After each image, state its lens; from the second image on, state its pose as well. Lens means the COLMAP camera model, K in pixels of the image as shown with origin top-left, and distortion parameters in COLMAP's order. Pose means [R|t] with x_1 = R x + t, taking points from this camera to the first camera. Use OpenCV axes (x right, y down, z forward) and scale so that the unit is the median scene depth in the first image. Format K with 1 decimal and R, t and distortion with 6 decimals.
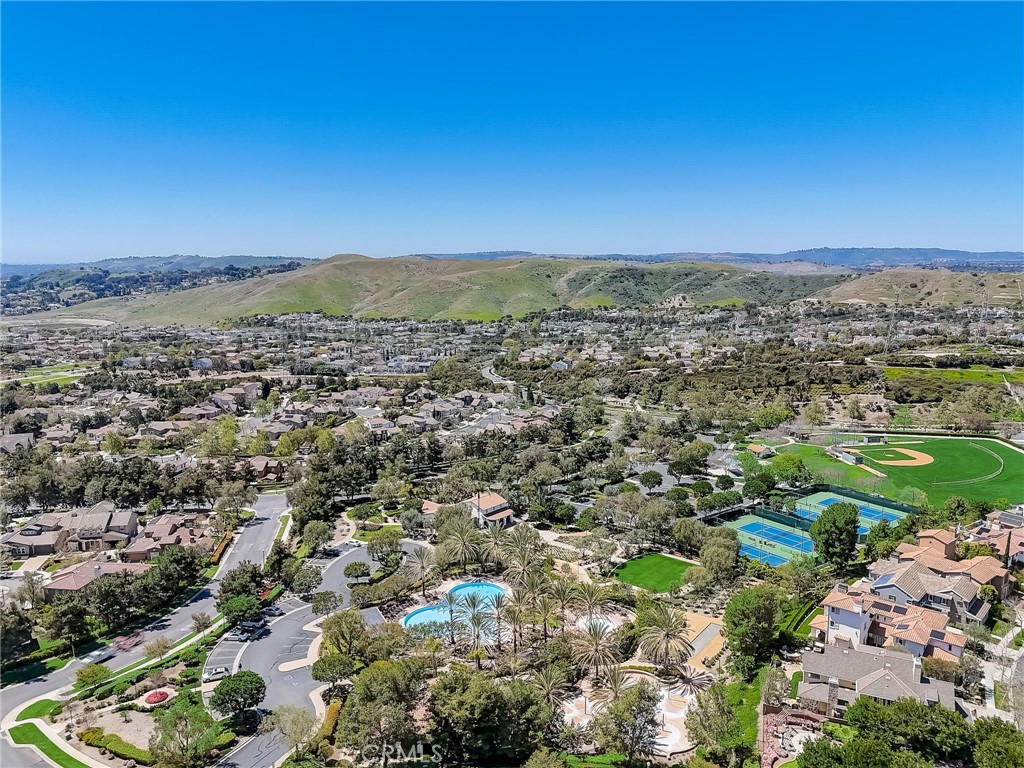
lens RADIAL K [[749.6, 0, 512.0], [0, 749.6, 384.0], [0, 0, 1]] dist [0.082036, -0.084866]
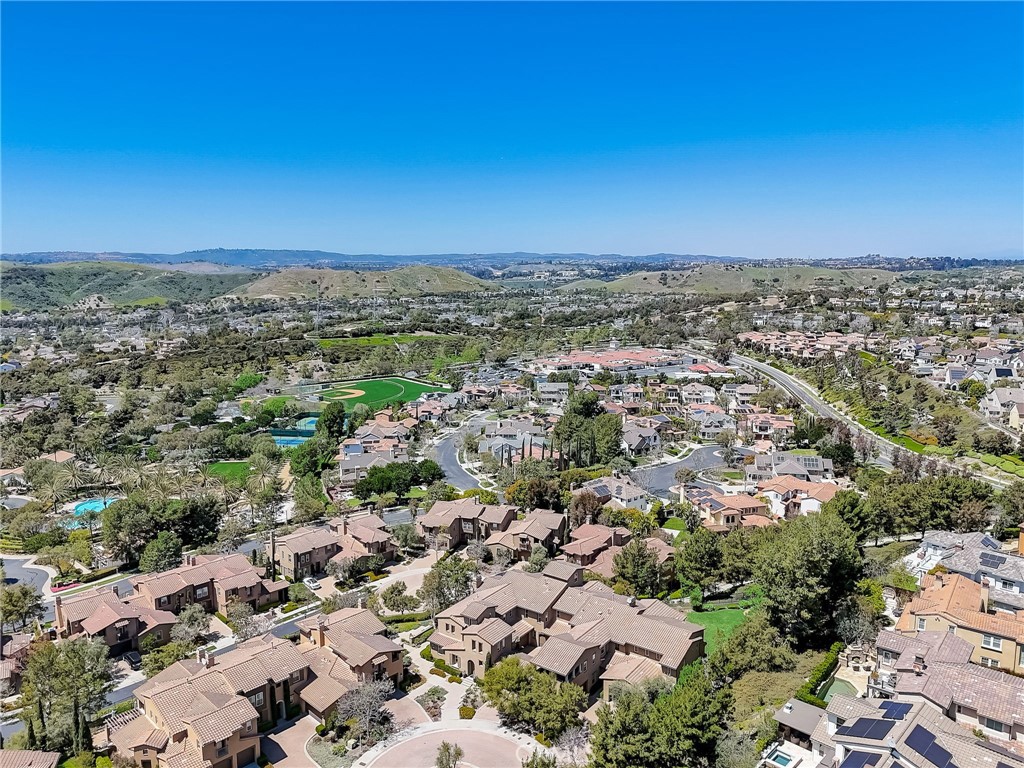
lens RADIAL K [[749.6, 0, 512.0], [0, 749.6, 384.0], [0, 0, 1]] dist [0.082036, -0.084866]
pose [[0.732697, -0.115812, 0.670629, -0.061202], [0.116384, 0.992221, 0.044193, 0.014234], [-0.670530, 0.045671, 0.740475, -0.078260]]
